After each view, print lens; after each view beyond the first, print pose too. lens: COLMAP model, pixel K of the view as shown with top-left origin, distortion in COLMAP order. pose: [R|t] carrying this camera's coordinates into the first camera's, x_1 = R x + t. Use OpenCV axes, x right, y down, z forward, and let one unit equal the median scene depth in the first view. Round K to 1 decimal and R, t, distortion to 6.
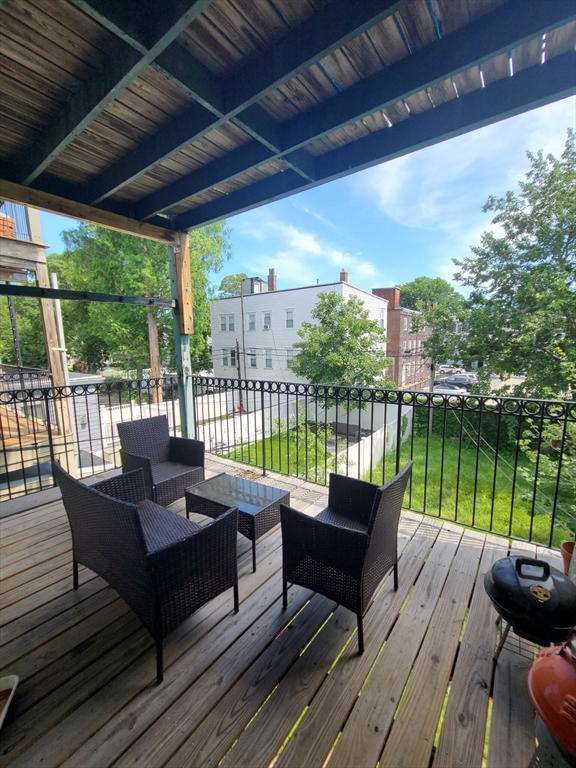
lens RADIAL K [[317.0, 0, 294.2], [0, 317.0, 388.4], [0, 0, 1]] dist [0.001268, -0.000143]
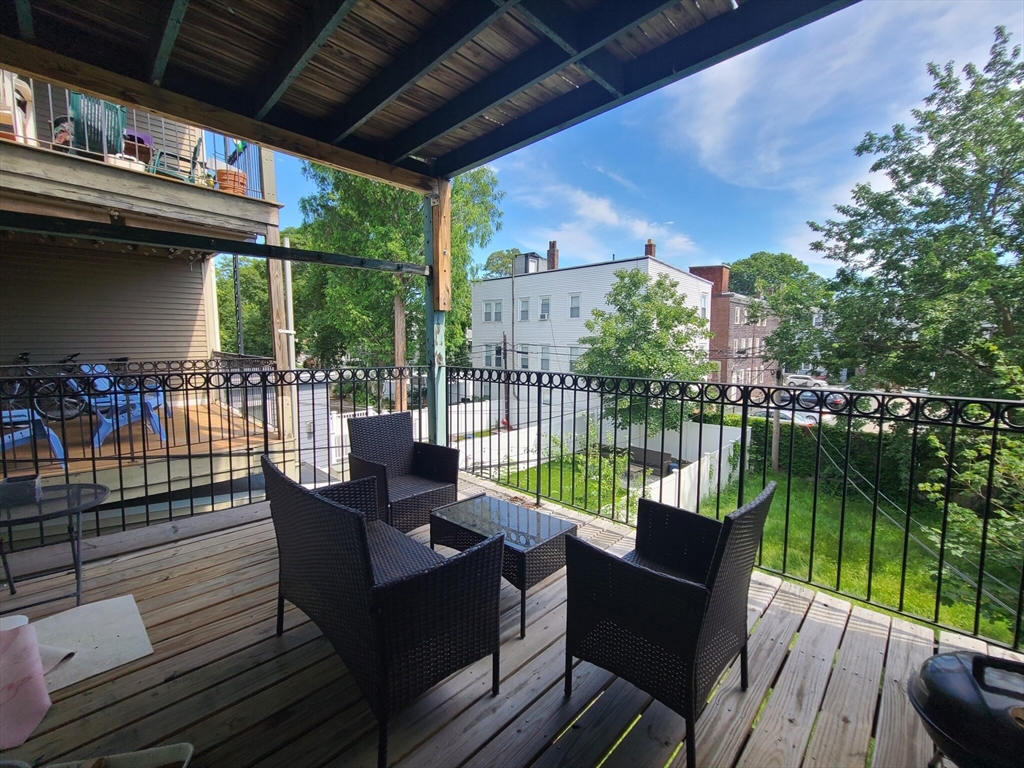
lens RADIAL K [[422.6, 0, 525.3], [0, 422.6, 376.4], [0, 0, 1]] dist [0.001268, -0.000143]
pose [[0.991855, 0.028869, -0.124055, -0.003619], [-0.035823, 0.997887, -0.054198, 0.010368], [0.122228, 0.058200, 0.990794, 0.010421]]
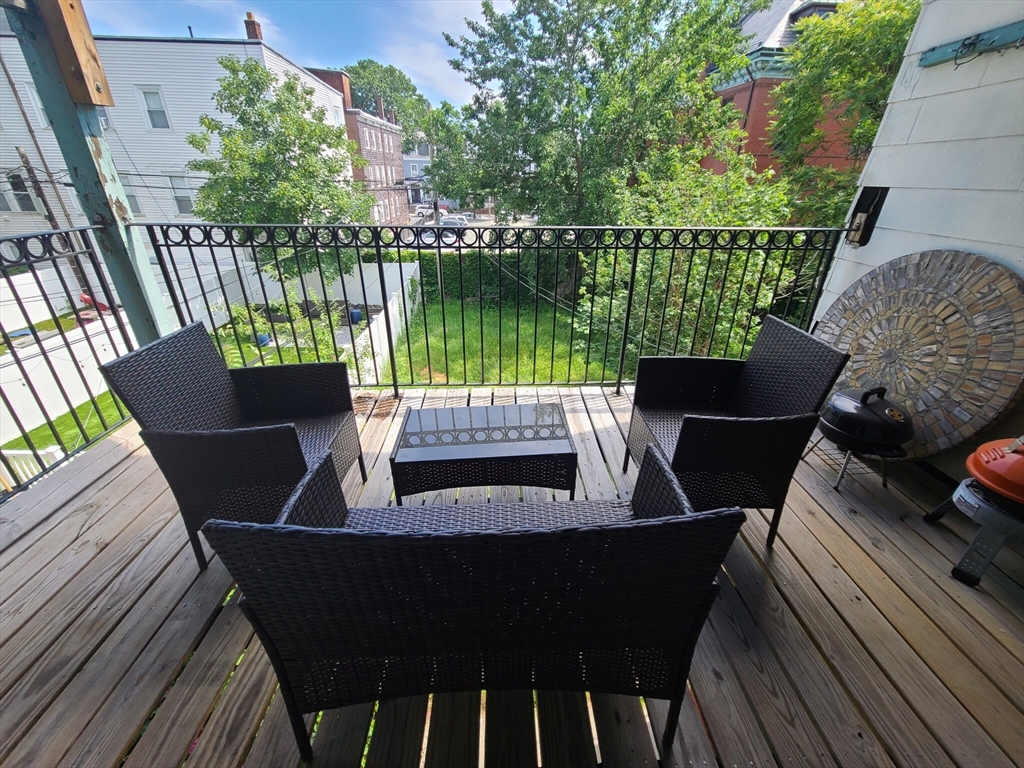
lens RADIAL K [[422.6, 0, 519.4], [0, 422.6, 377.6], [0, 0, 1]] dist [0.001268, -0.000143]
pose [[0.782132, -0.246755, 0.572172, -0.097012], [0.059391, 0.943589, 0.325748, -0.000304], [-0.620276, -0.220796, 0.752666, 0.075556]]
